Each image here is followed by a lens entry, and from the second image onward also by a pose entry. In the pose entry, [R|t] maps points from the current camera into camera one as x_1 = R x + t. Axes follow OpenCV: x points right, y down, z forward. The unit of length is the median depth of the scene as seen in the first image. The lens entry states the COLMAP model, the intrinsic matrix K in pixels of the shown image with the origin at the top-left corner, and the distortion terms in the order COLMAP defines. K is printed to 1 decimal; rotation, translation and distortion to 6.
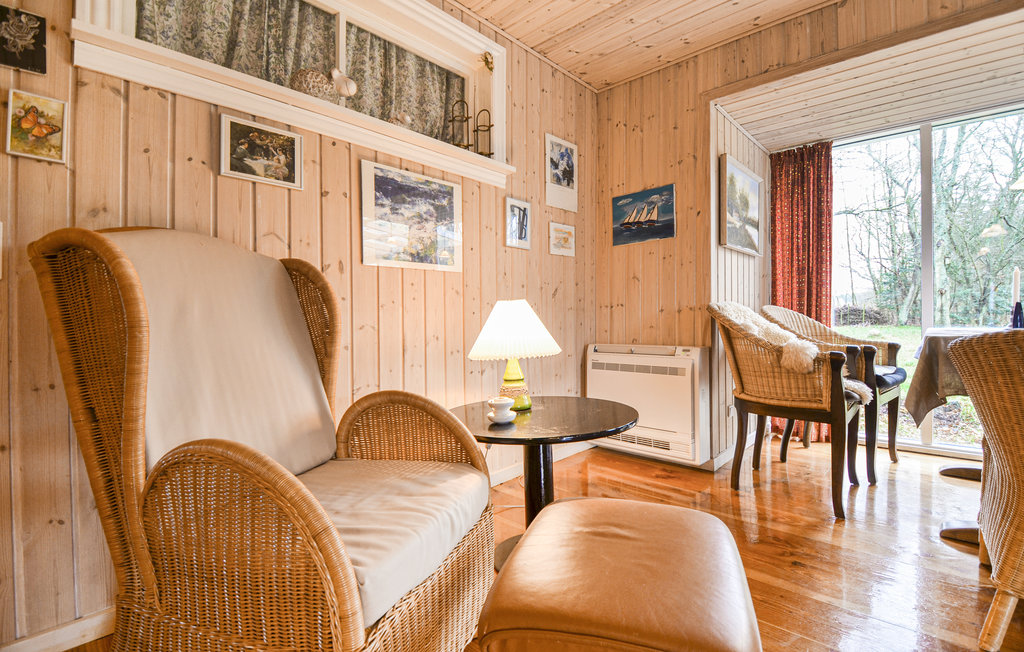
lens RADIAL K [[474.9, 0, 522.2], [0, 474.9, 325.6], [0, 0, 1]] dist [-0.018049, -0.000415]
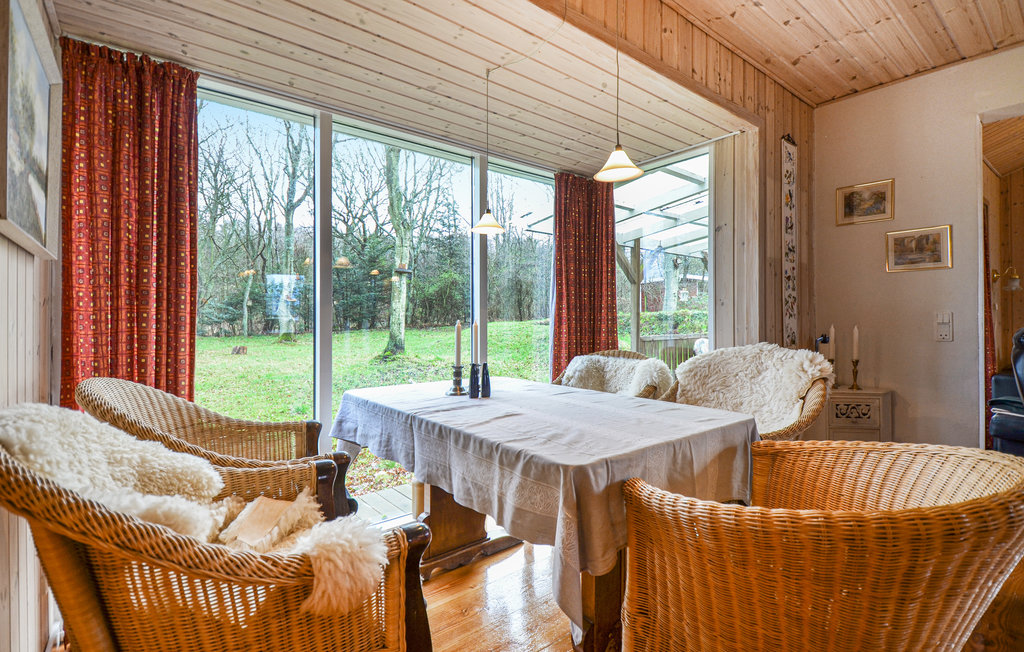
lens RADIAL K [[474.9, 0, 510.8], [0, 474.9, 323.5], [0, 0, 1]] dist [-0.018049, -0.000415]
pose [[0.154771, 0.001952, 0.987948, 0.173890], [0.002928, 0.999993, -0.002434, -0.095765], [-0.987946, 0.003270, 0.154764, 0.588603]]
